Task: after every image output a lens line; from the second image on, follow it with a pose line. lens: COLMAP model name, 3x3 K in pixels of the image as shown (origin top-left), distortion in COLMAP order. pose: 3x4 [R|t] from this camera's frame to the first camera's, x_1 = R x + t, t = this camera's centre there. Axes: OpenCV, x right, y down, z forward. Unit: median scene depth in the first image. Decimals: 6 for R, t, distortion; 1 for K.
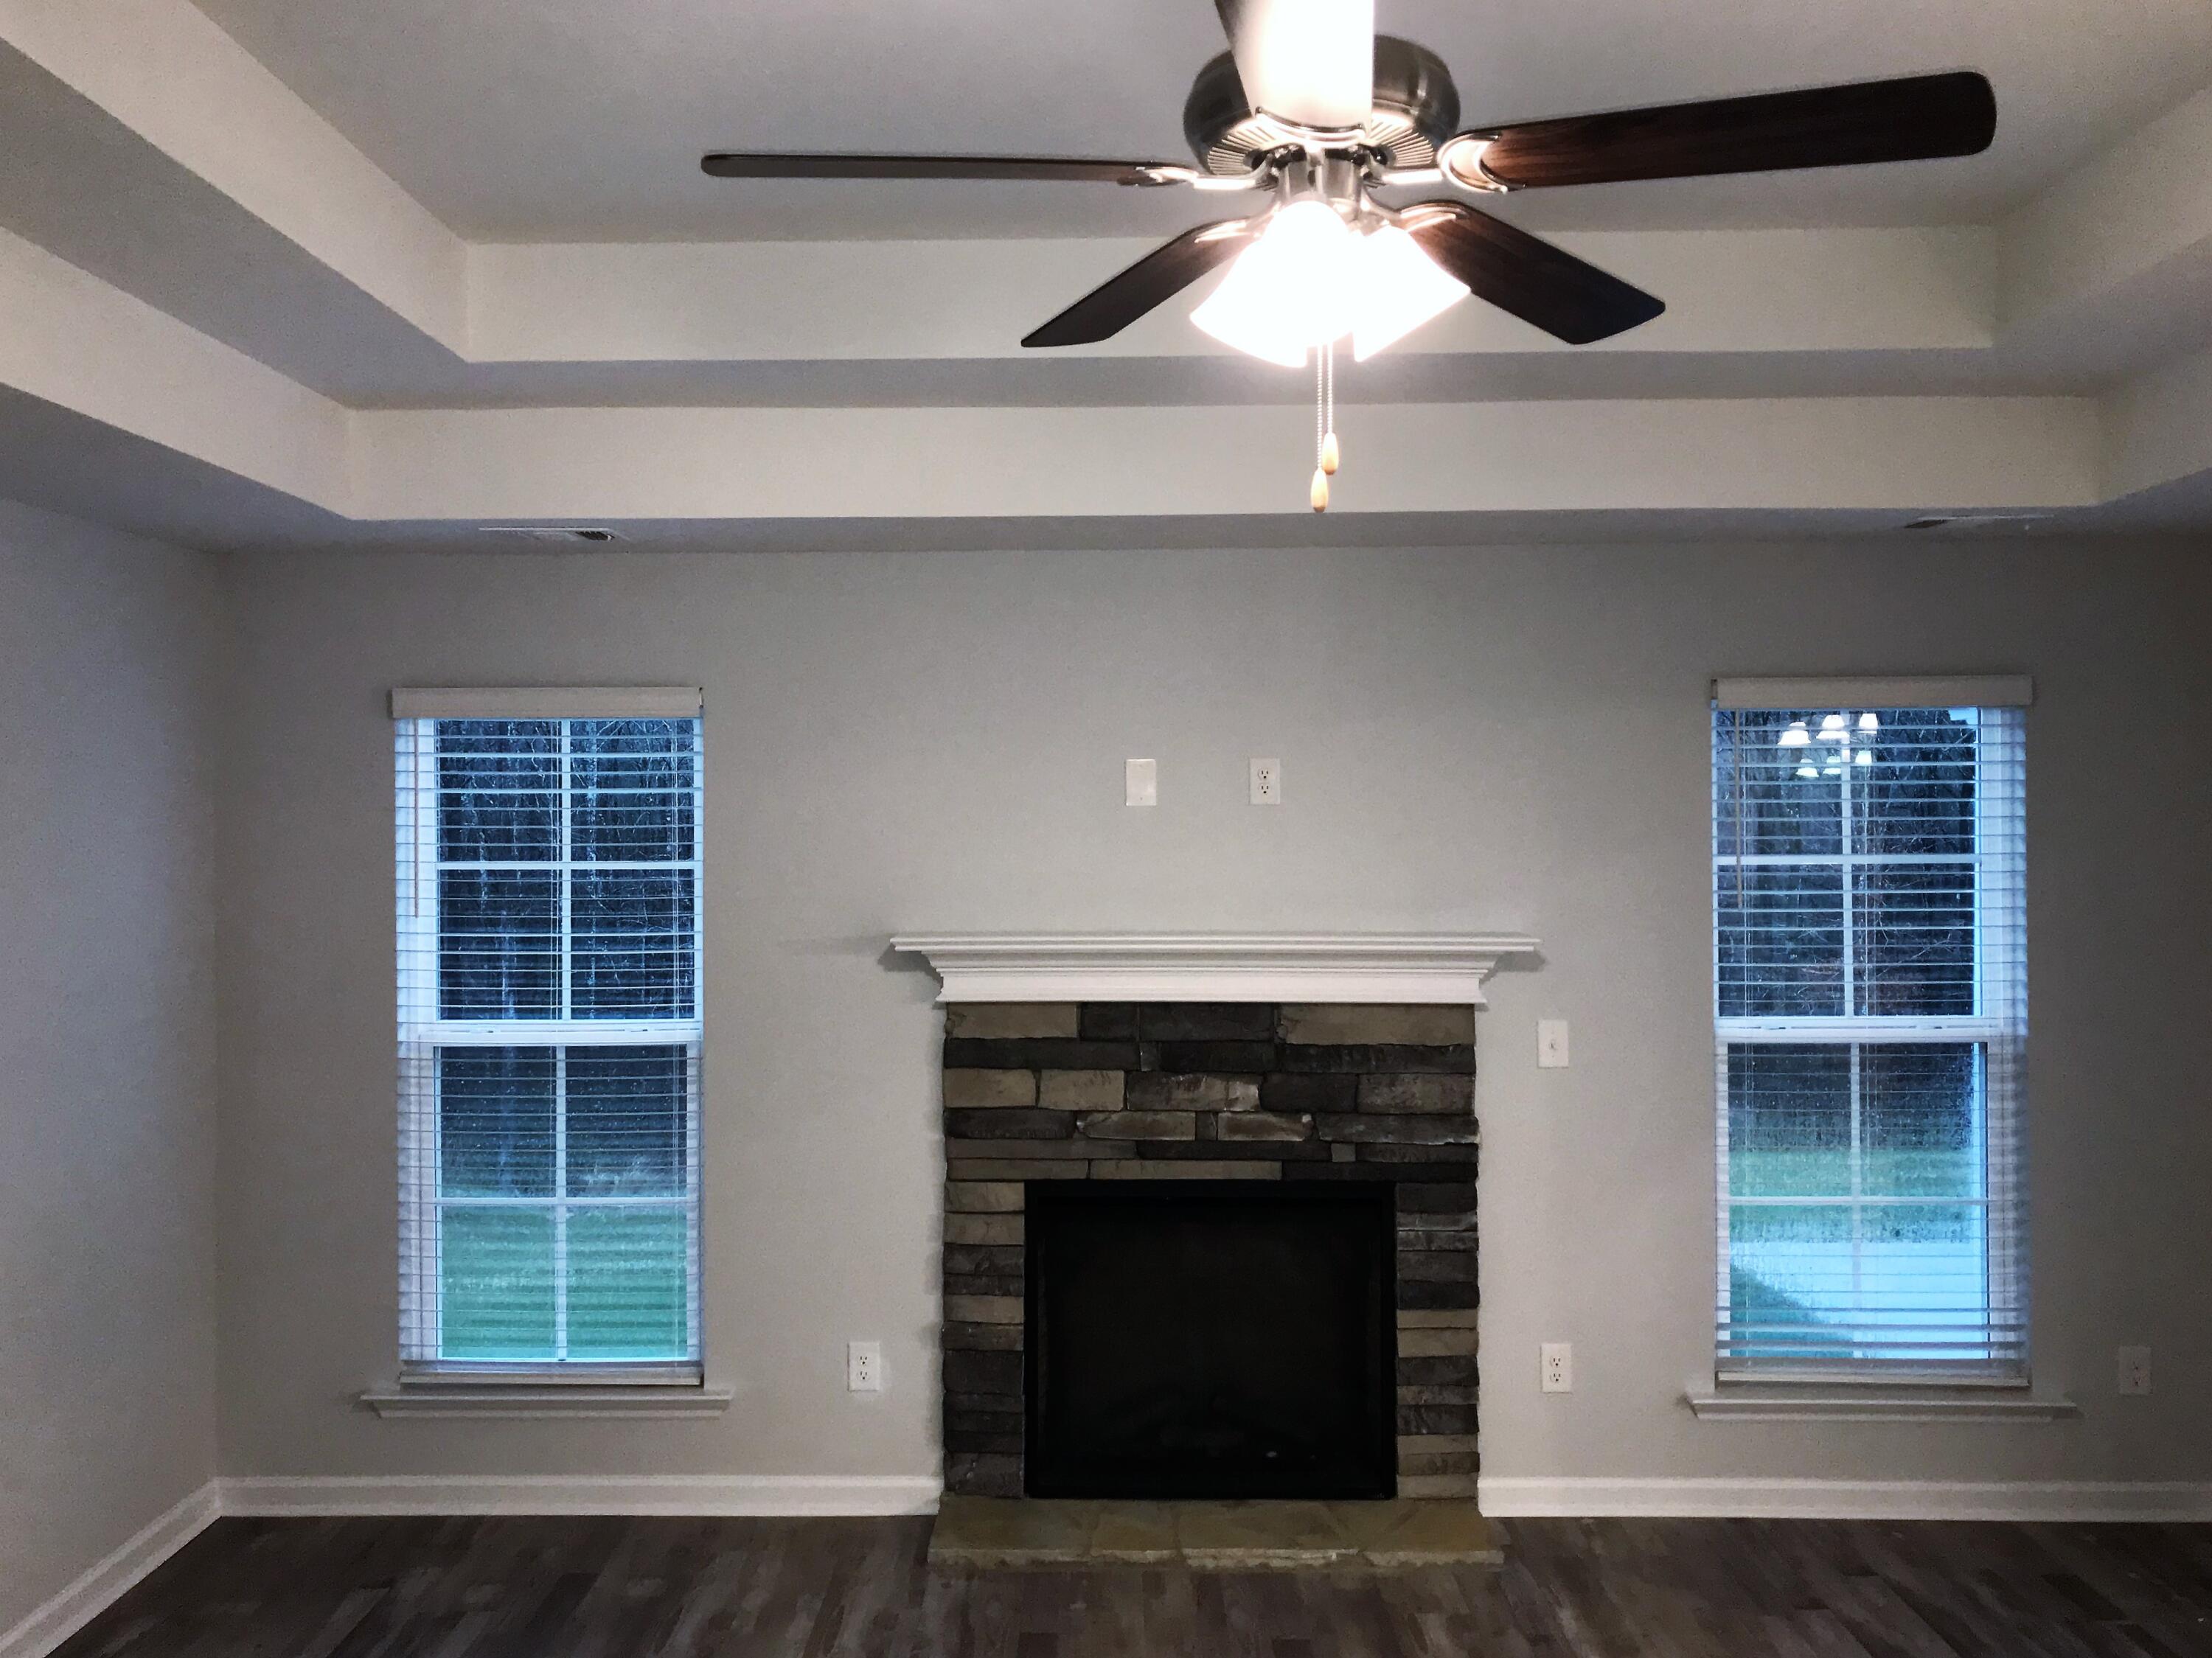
lens RADIAL K [[1794.6, 0, 1029.3], [0, 1794.6, 835.6], [0, 0, 1]] dist [0.062640, -0.077182]
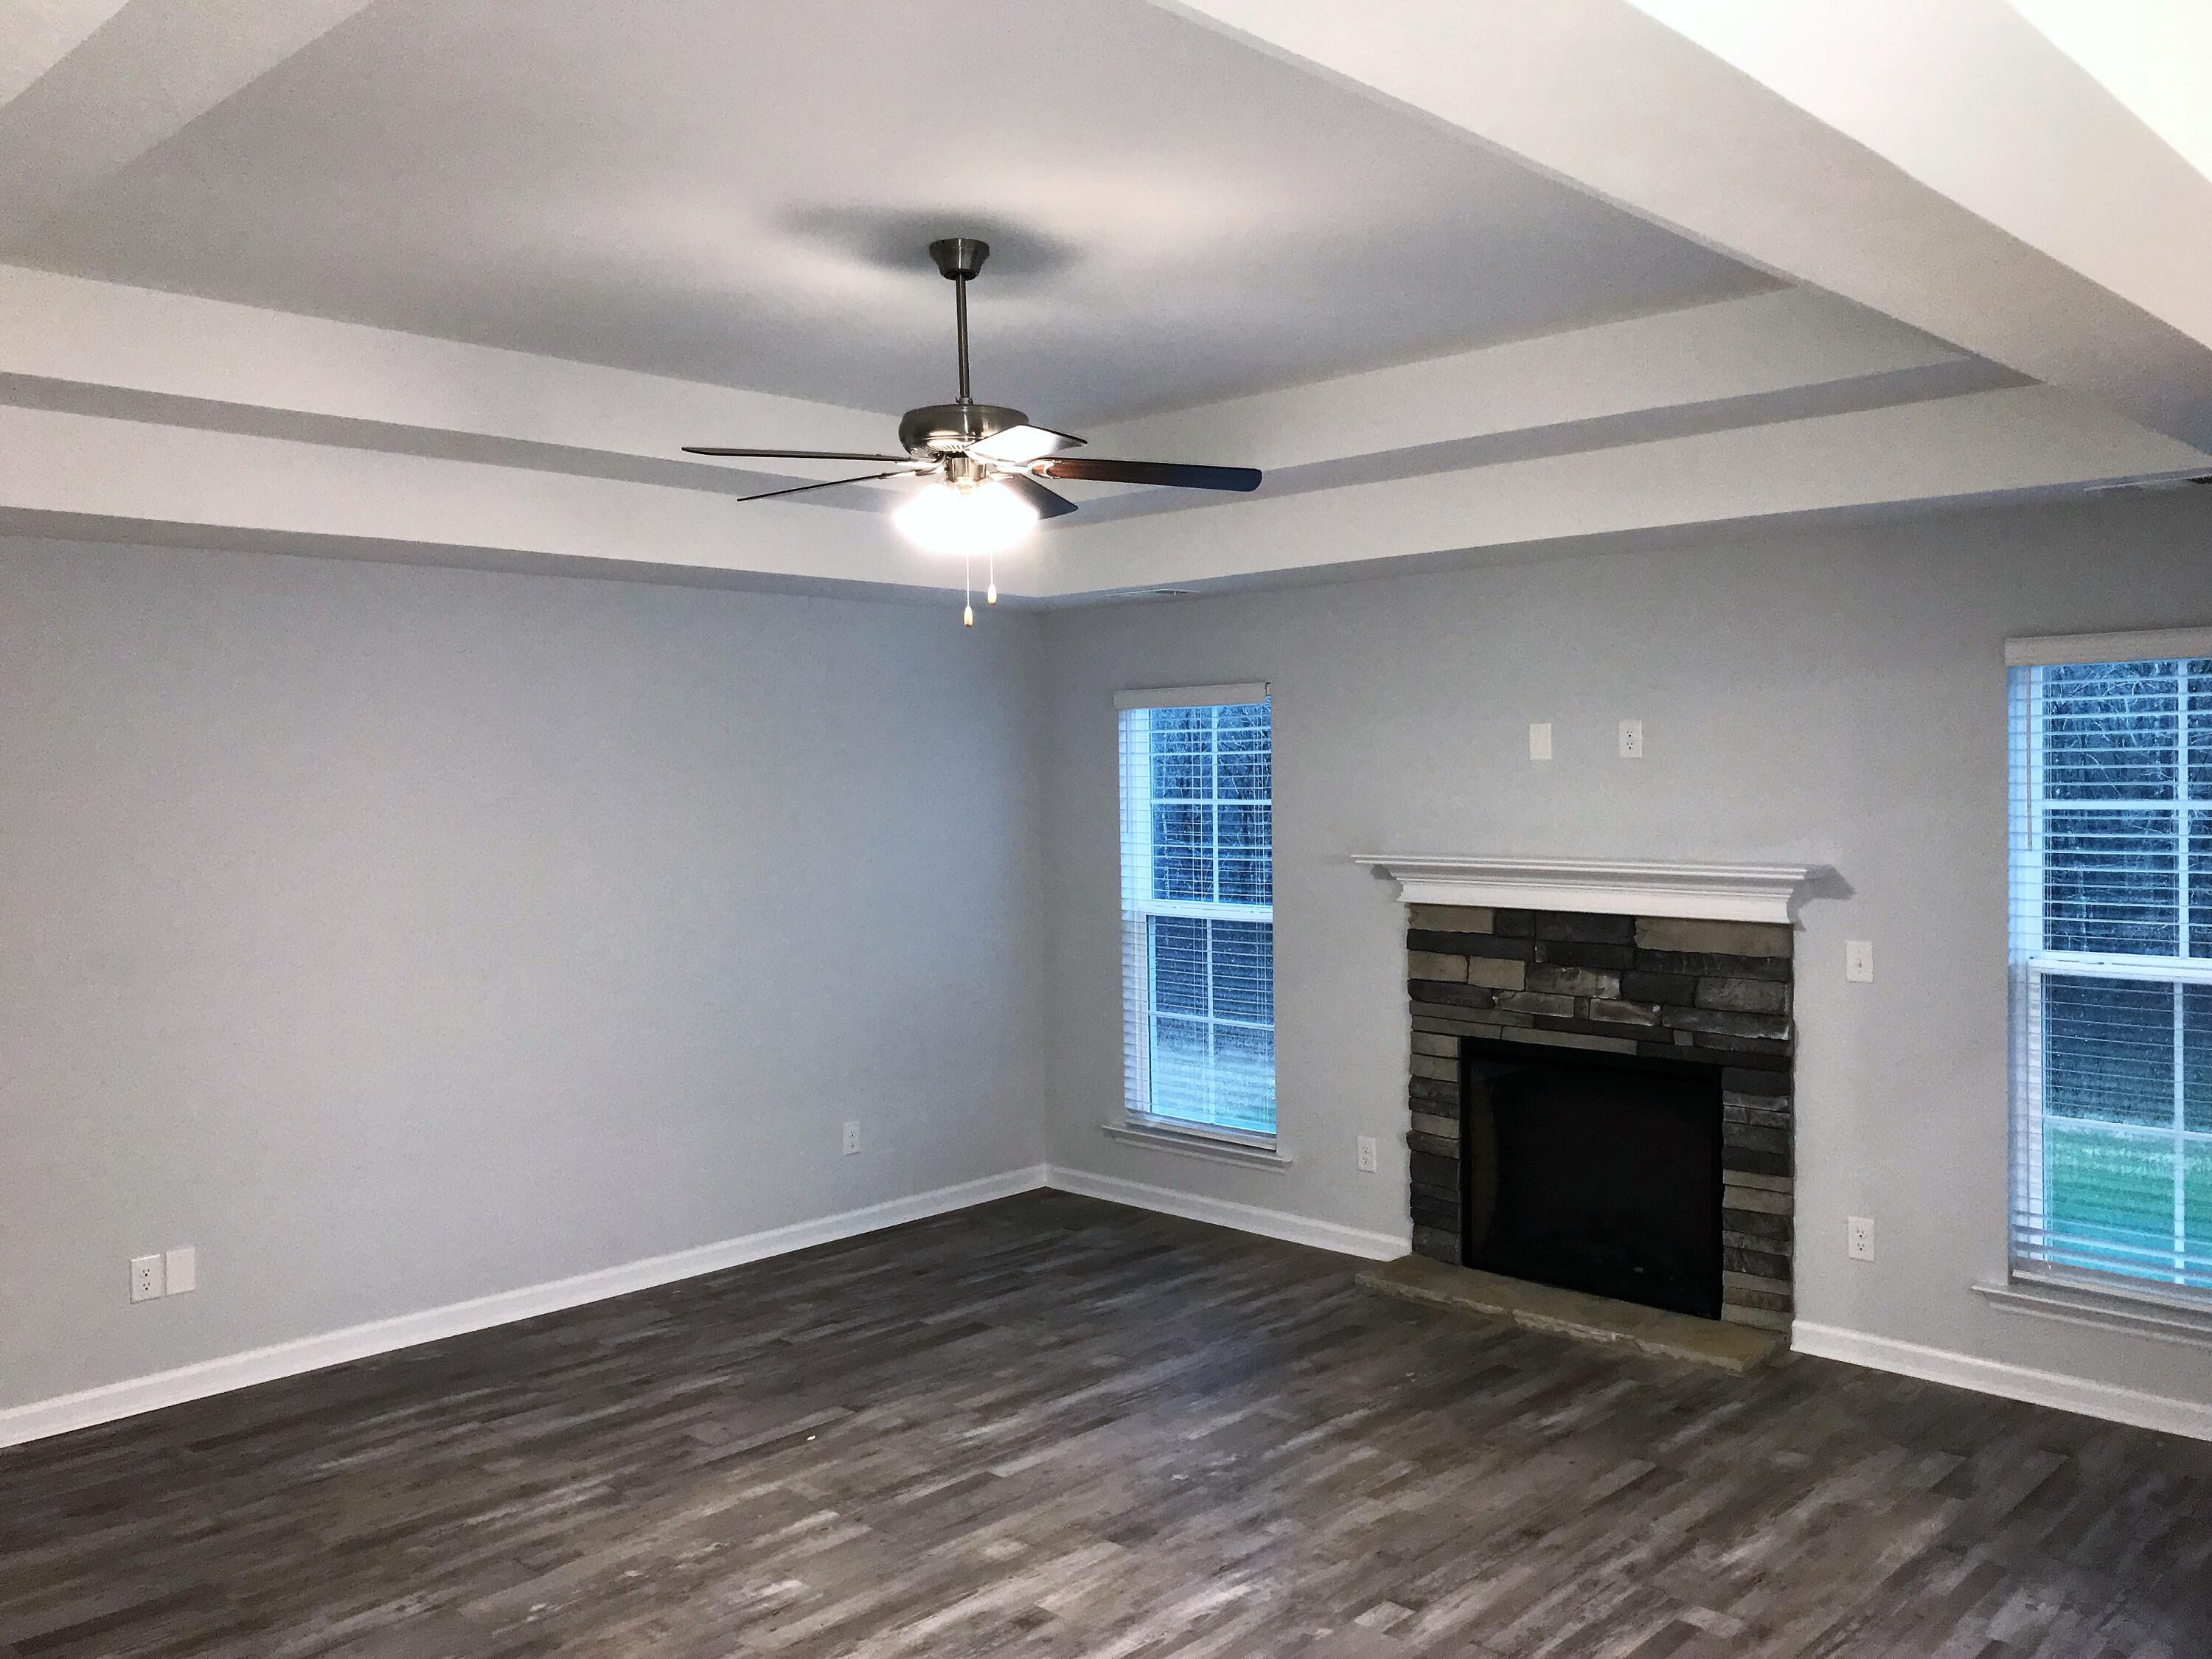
lens RADIAL K [[1794.7, 0, 1102.4], [0, 1794.7, 811.2], [0, 0, 1]] dist [0.062640, -0.077182]
pose [[0.736966, 0.011106, -0.675838, 0.718433], [0.007925, 0.999654, 0.025068, -0.014684], [0.675883, -0.023830, 0.736624, -0.184678]]
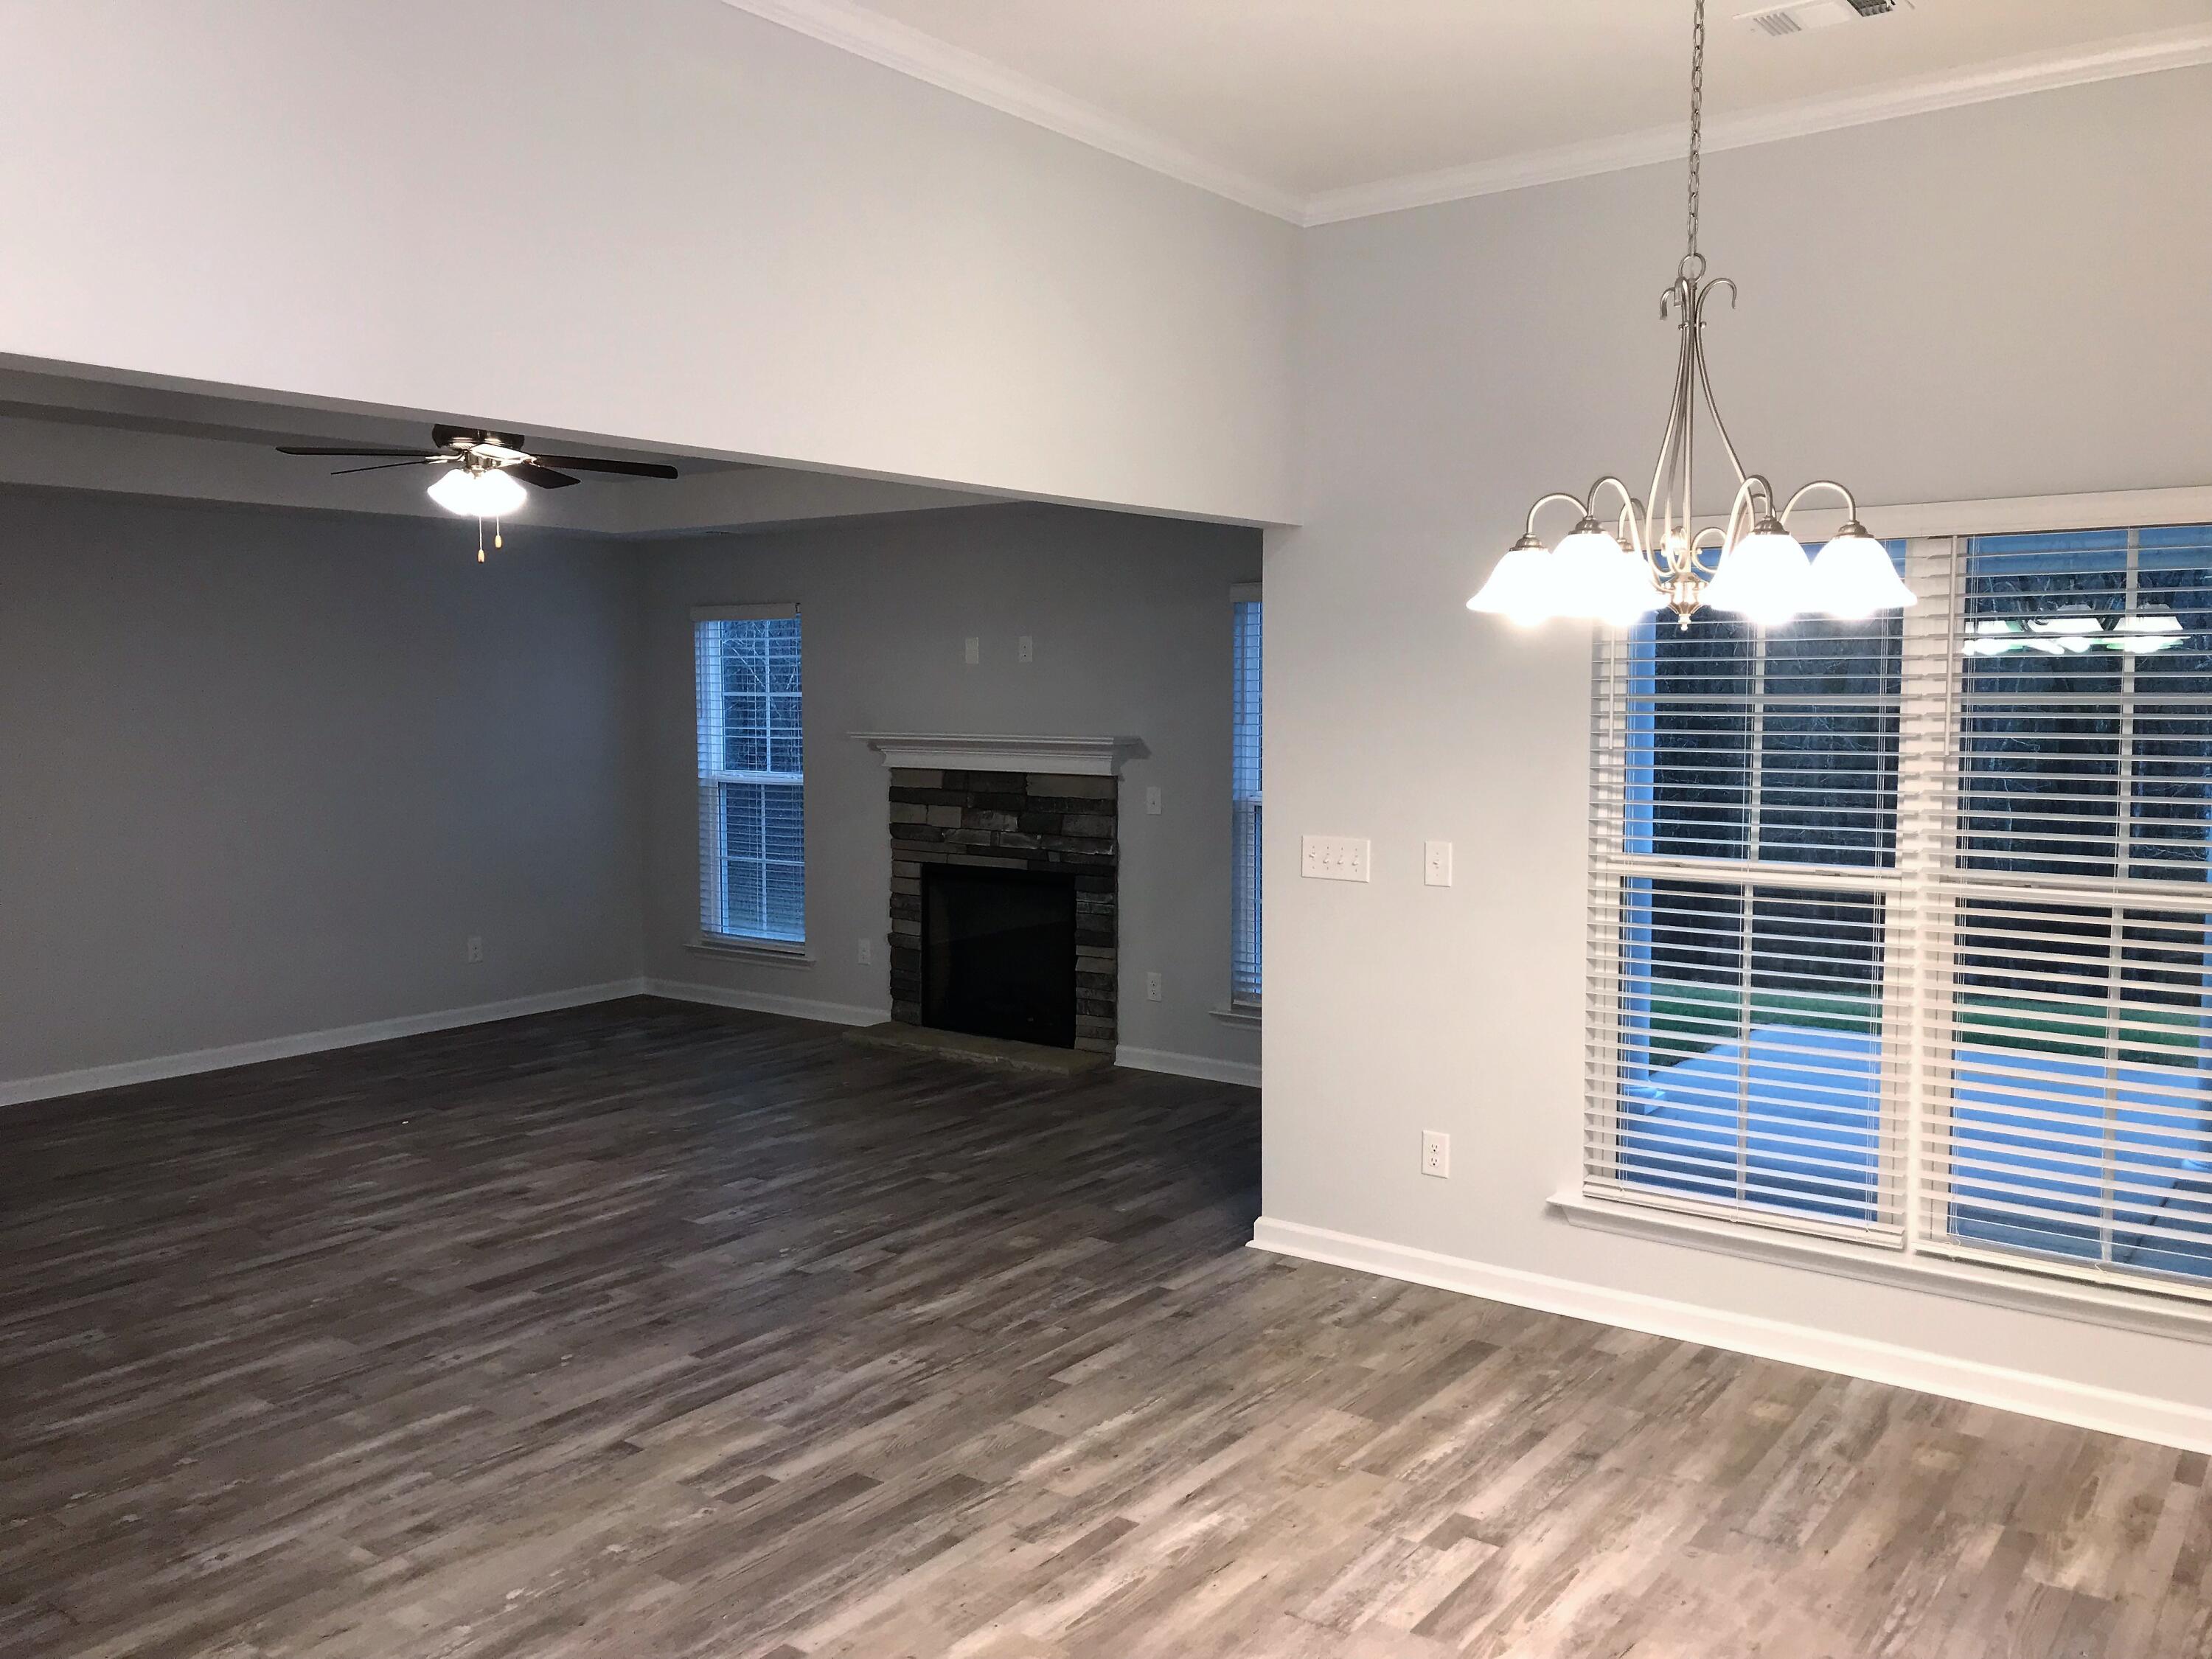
lens RADIAL K [[1794.7, 0, 1104.5], [0, 1794.7, 812.6], [0, 0, 1]] dist [0.062640, -0.077182]
pose [[0.811803, 0.042395, -0.582390, 1.250832], [0.000029, 0.997358, 0.072643, 0.002600], [0.583931, -0.058989, 0.809657, -0.413186]]
